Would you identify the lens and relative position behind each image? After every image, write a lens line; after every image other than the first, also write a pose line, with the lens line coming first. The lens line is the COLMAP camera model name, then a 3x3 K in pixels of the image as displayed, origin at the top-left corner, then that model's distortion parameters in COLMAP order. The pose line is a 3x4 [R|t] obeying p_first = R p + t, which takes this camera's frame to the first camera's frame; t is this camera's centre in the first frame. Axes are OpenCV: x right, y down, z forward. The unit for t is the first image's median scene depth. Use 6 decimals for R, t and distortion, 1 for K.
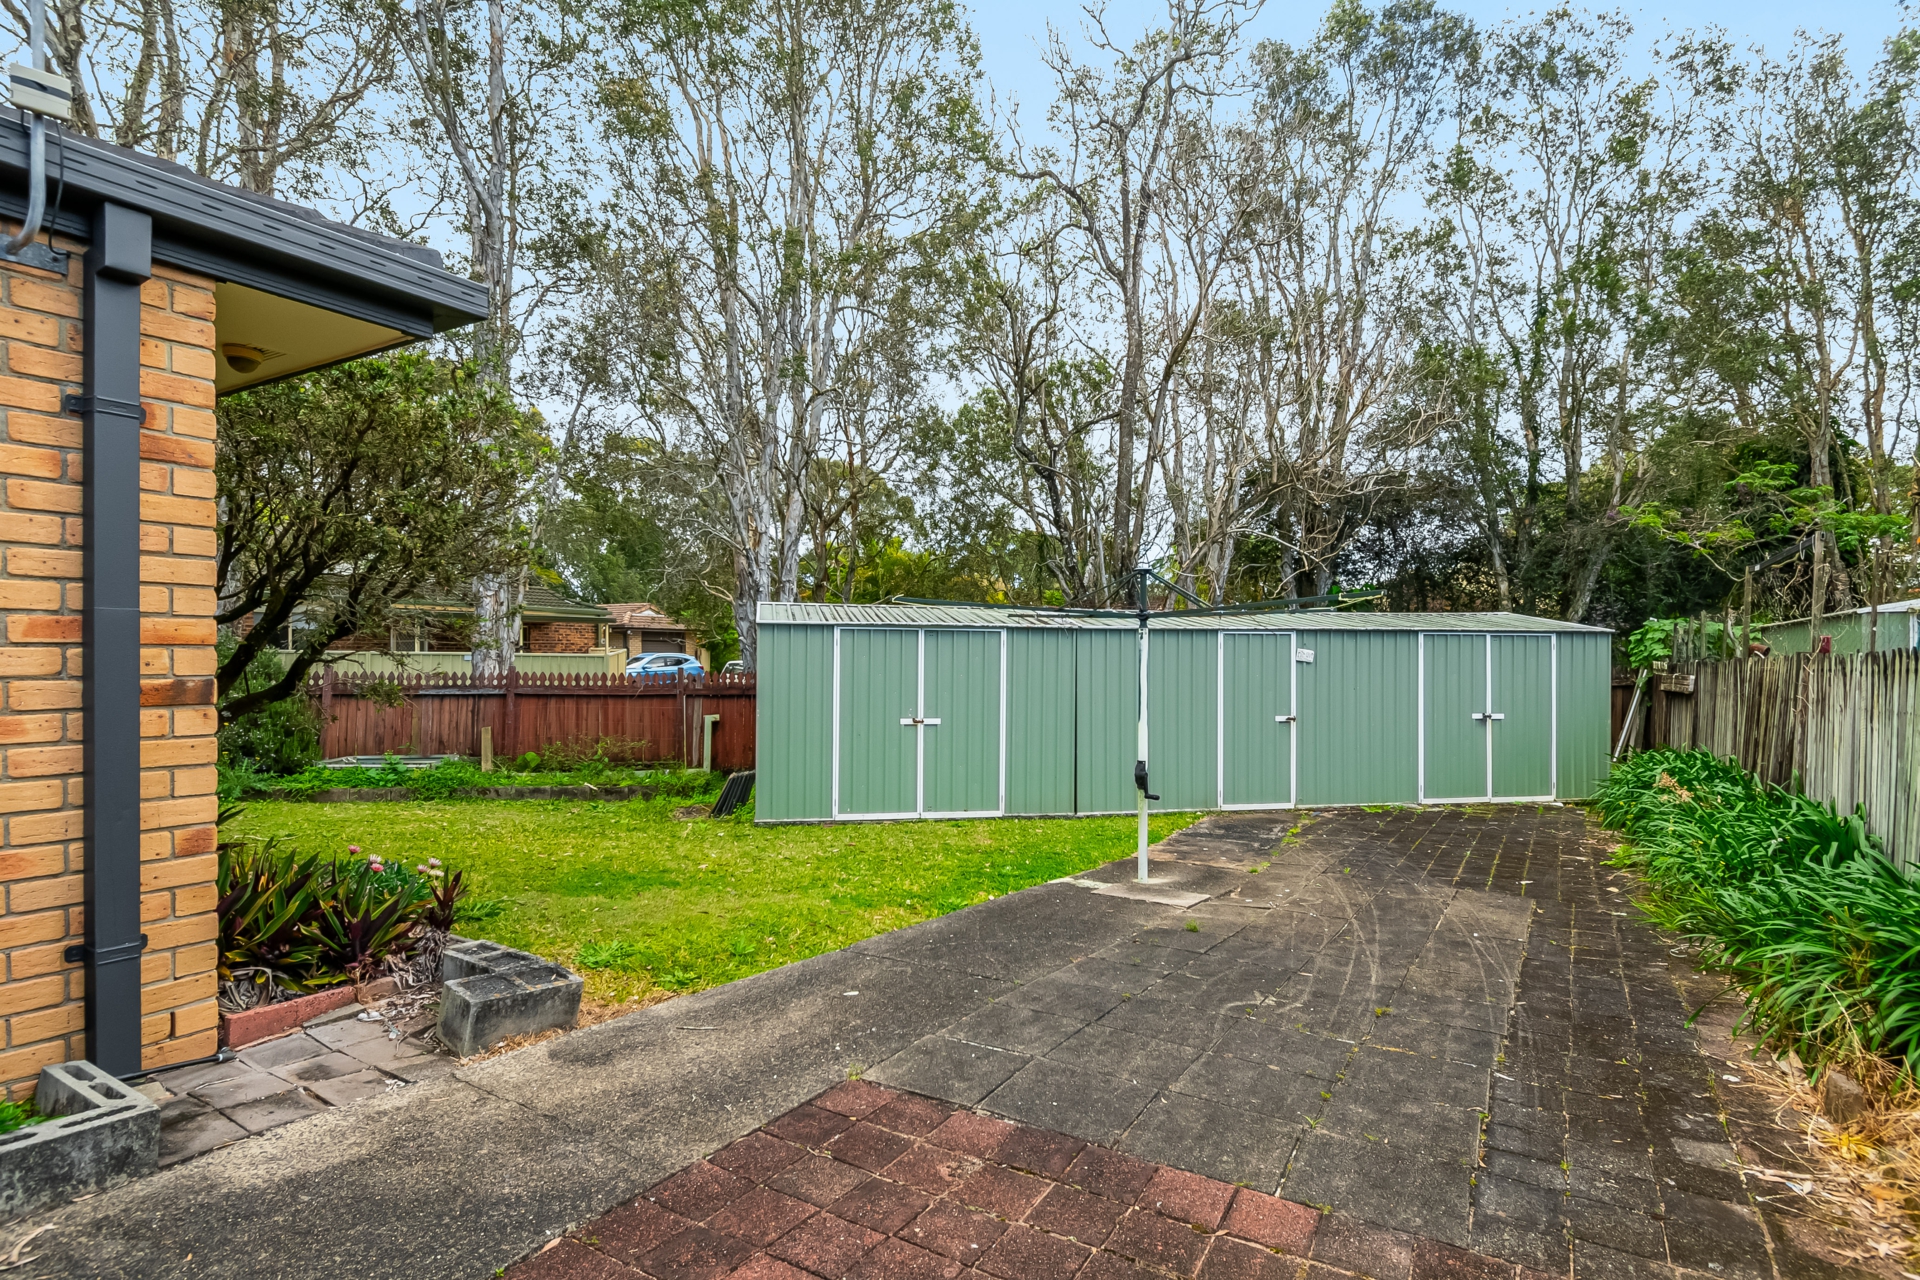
lens RADIAL K [[1023.6, 0, 962.0], [0, 1023.6, 644.2], [0, 0, 1]] dist [0.000749, 0.000129]
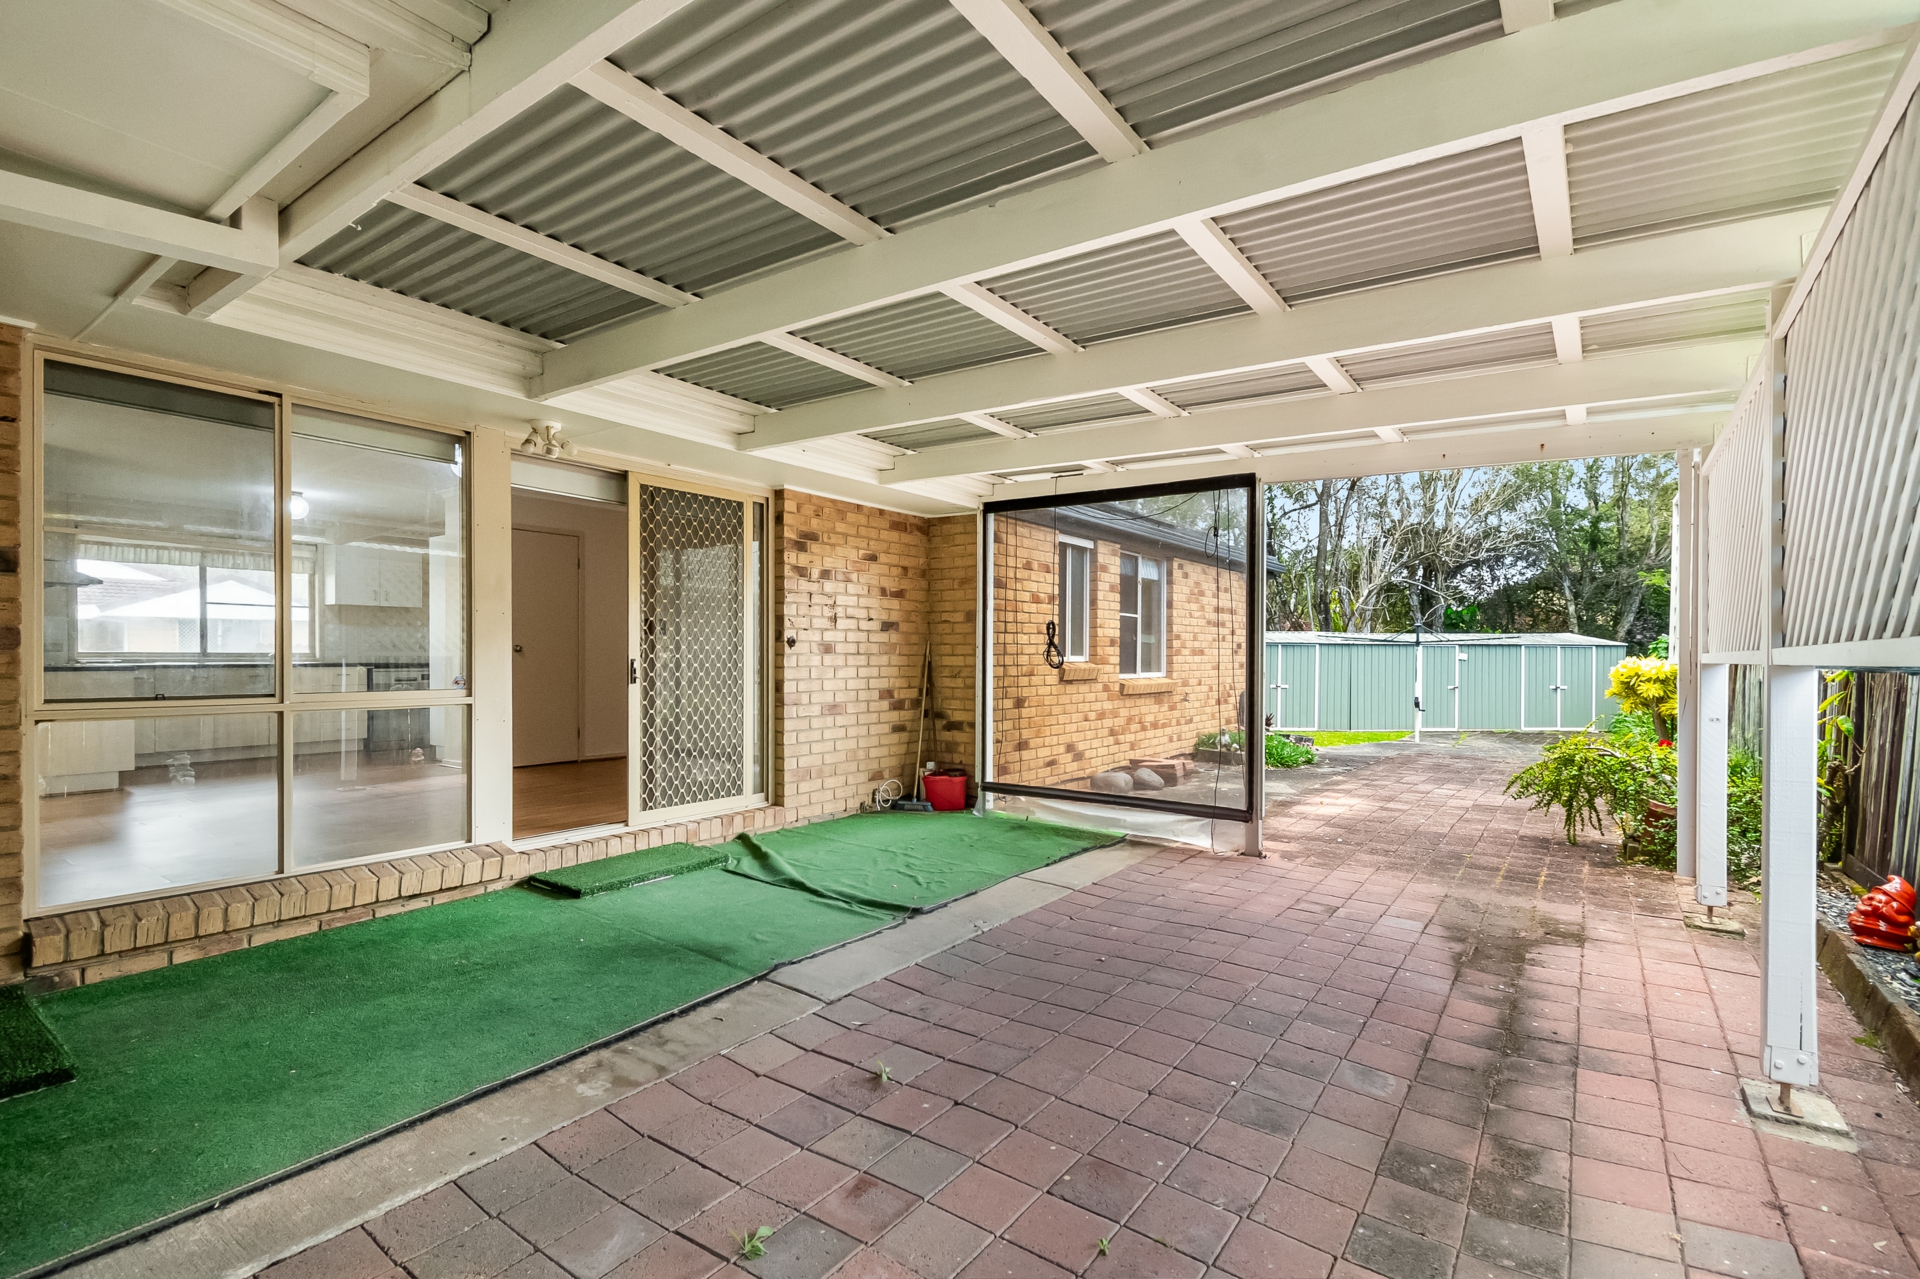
lens RADIAL K [[884.6, 0, 959.4], [0, 884.6, 644.7], [0, 0, 1]] dist [0.000425, -0.000037]
pose [[0.992379, -0.000051, -0.123225, -0.418057], [0.000184, 0.999999, 0.001066, -0.013937], [0.123225, -0.001081, 0.992378, -0.826931]]
